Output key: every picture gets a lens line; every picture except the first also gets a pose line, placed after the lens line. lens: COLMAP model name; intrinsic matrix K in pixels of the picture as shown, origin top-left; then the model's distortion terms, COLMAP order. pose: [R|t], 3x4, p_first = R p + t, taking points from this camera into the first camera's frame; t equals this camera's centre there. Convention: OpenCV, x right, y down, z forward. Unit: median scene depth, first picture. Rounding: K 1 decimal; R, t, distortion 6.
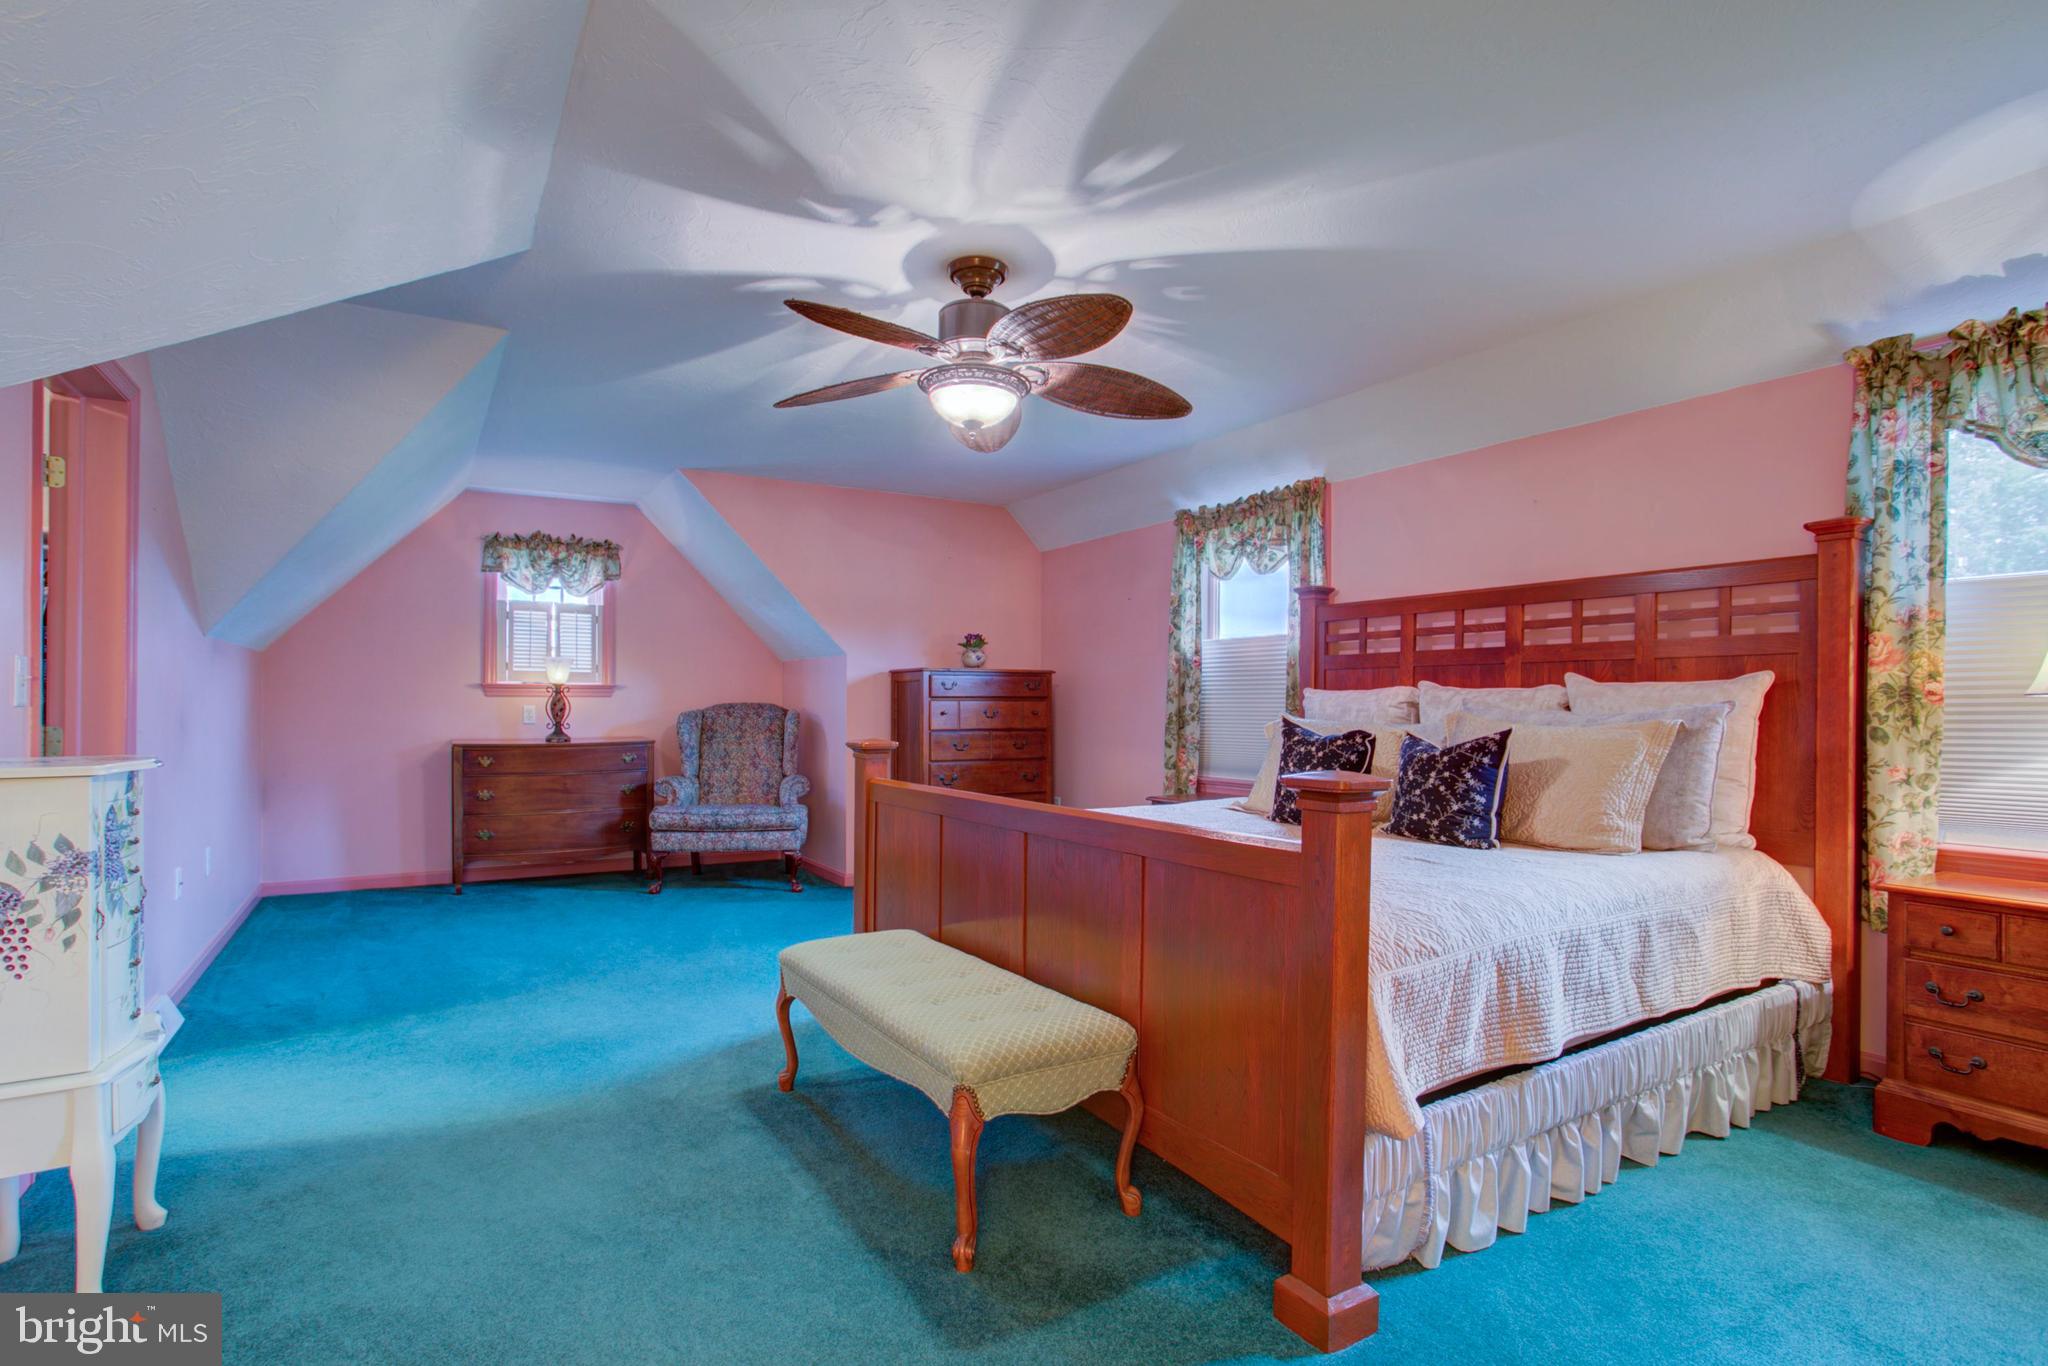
lens RADIAL K [[996.5, 0, 1023.6], [0, 996.5, 700.9], [0, 0, 1]] dist [-0.040191, 0.019159]
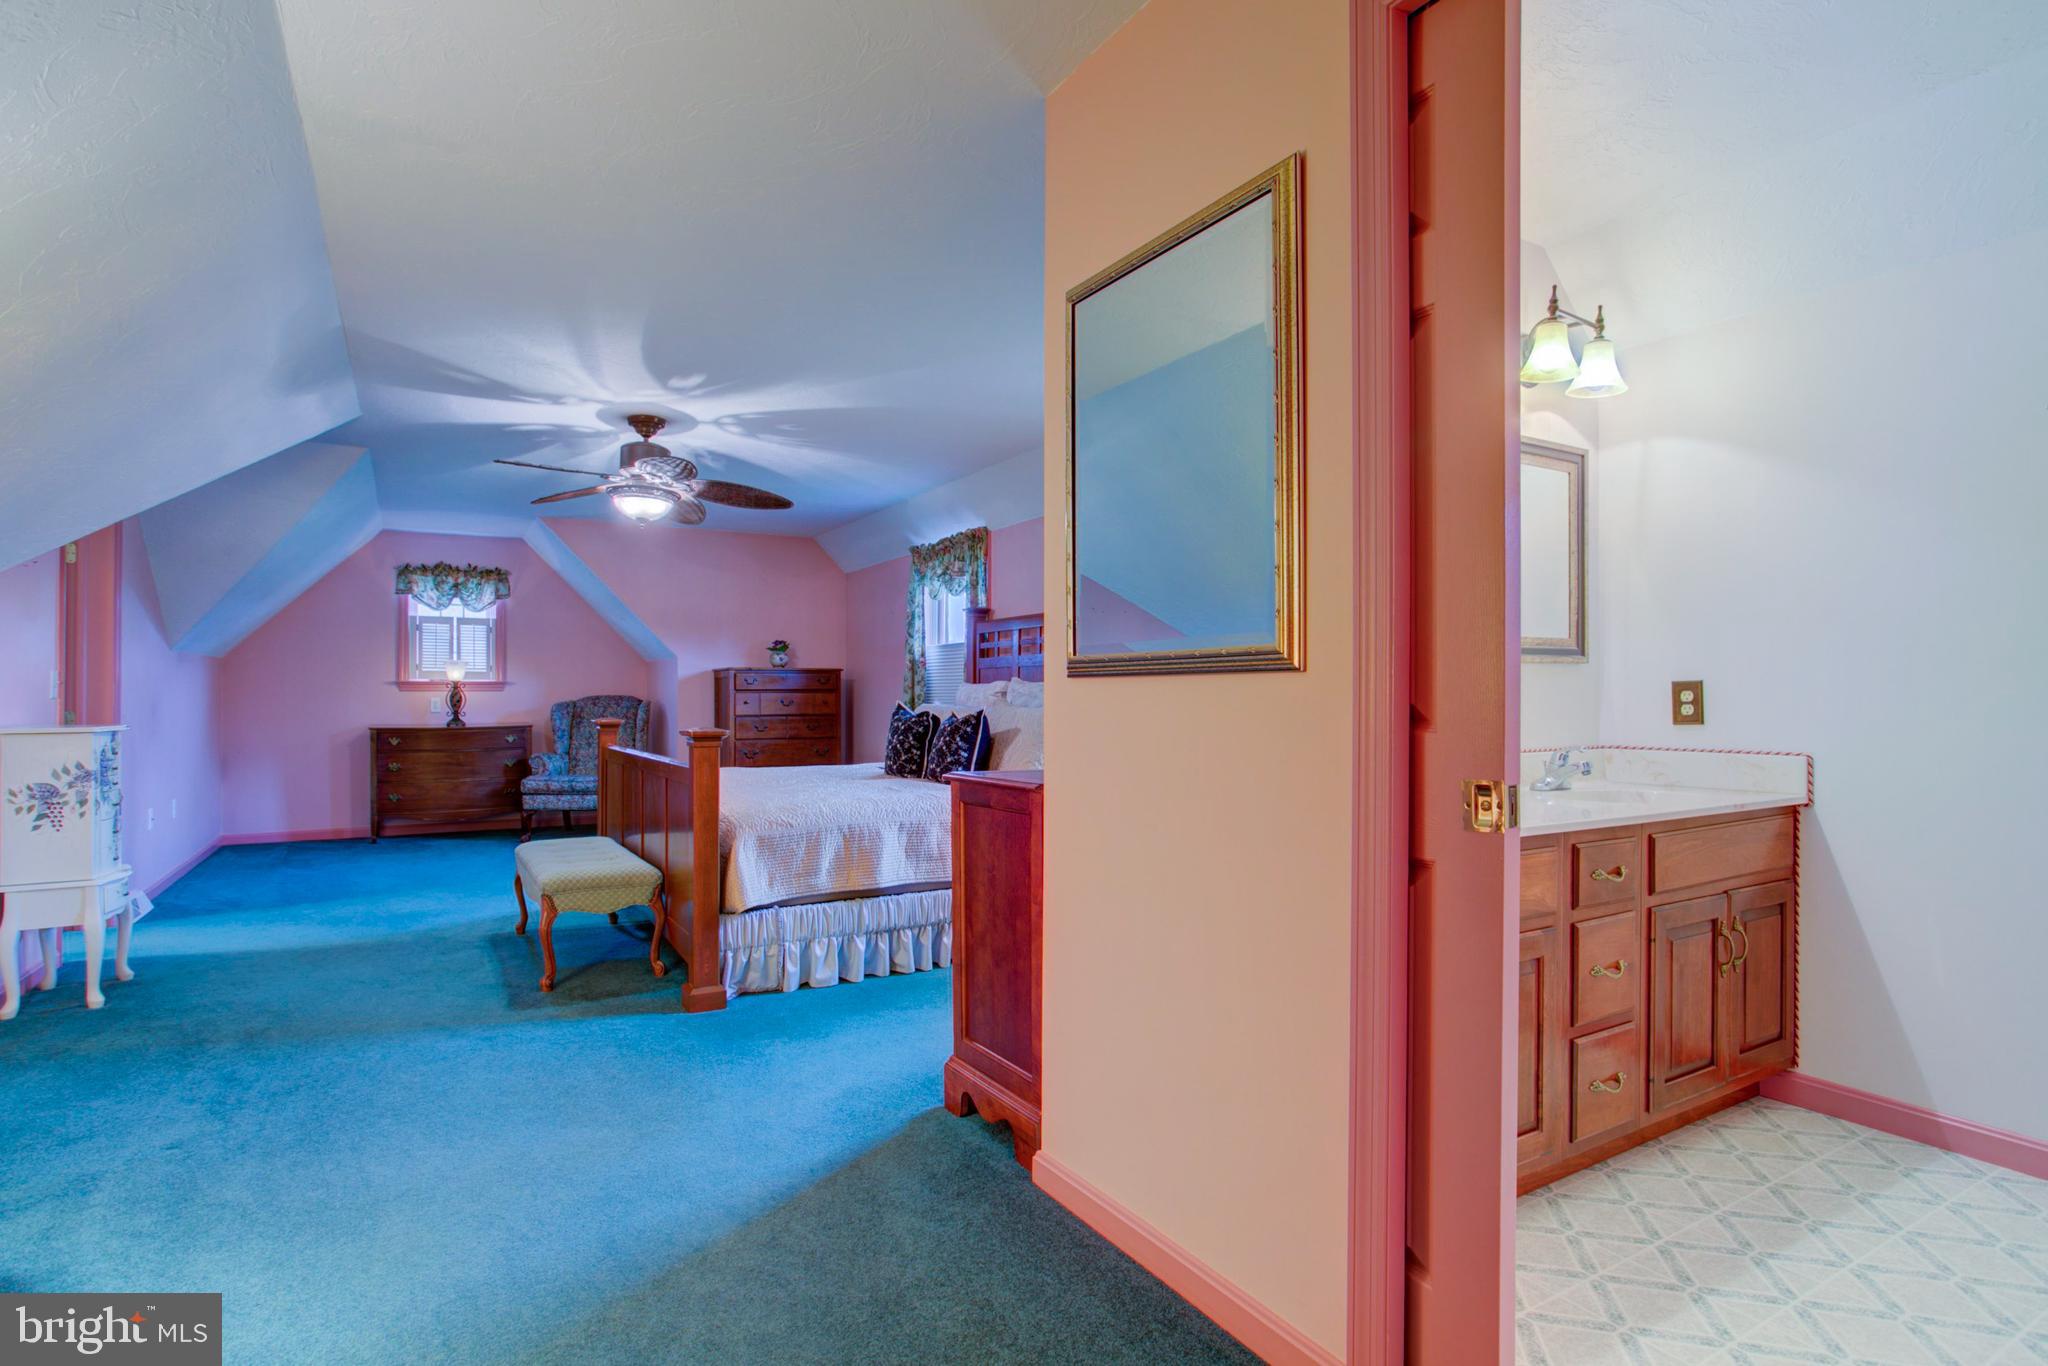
lens RADIAL K [[996.5, 0, 1016.8], [0, 996.5, 689.6], [0, 0, 1]] dist [-0.040191, 0.019159]
pose [[0.999980, -0.005192, -0.003695, 0.324945], [0.005182, 0.999983, -0.002666, 0.001054], [0.003708, 0.002647, 0.999990, -0.341271]]
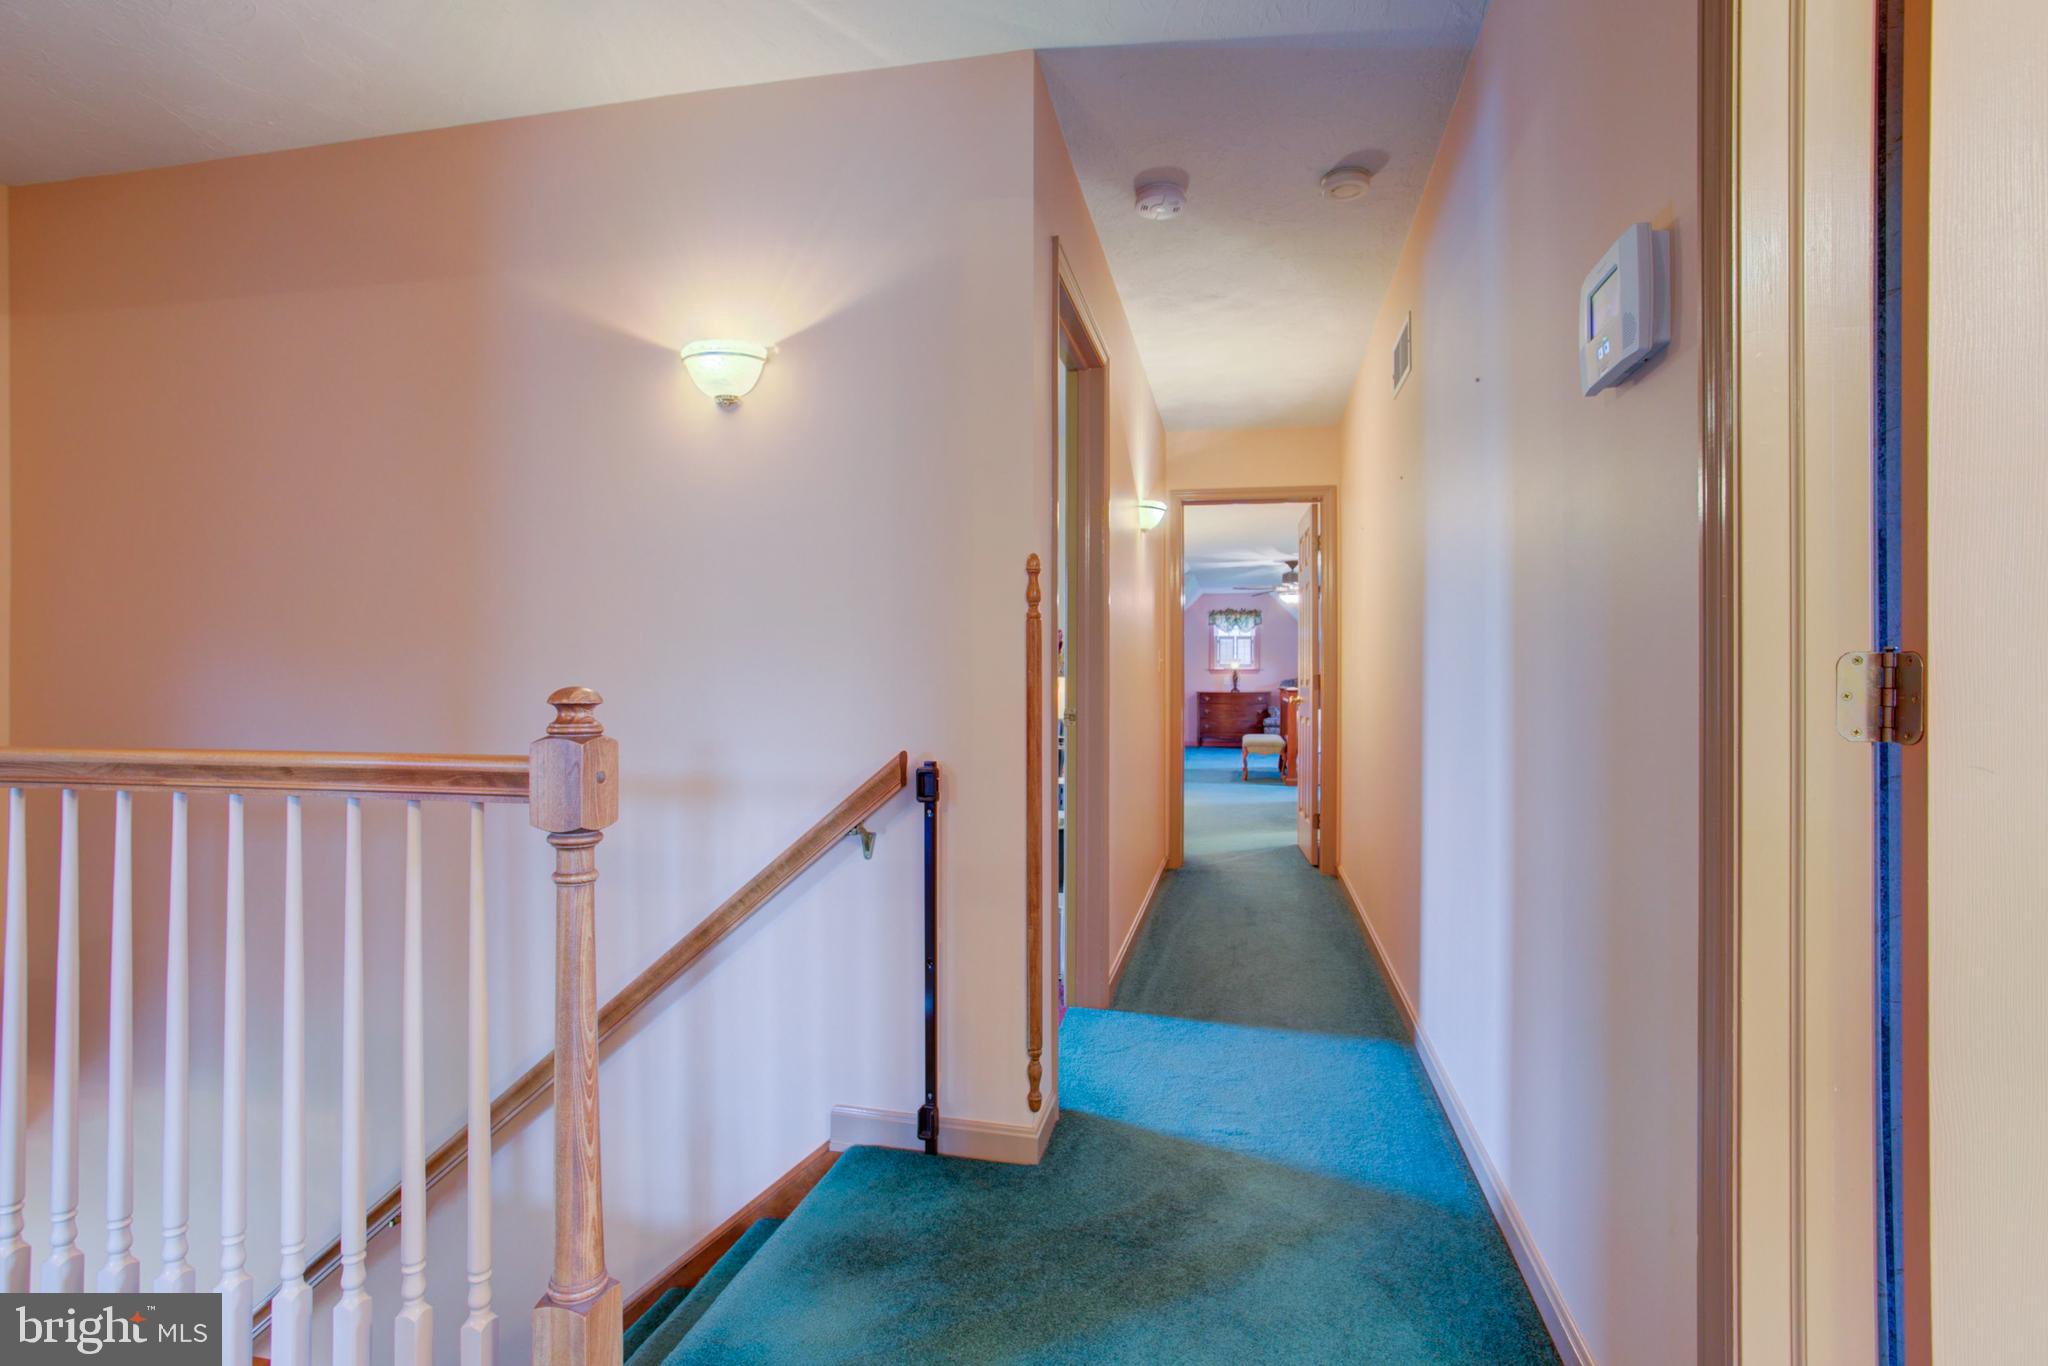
lens RADIAL K [[996.5, 0, 1023.2], [0, 996.5, 670.5], [0, 0, 1]] dist [-0.040191, 0.019159]
pose [[0.719089, -0.004157, -0.694905, 1.117621], [0.001646, 0.999989, -0.004279, -0.004314], [0.694916, 0.001933, 0.719089, -1.481318]]
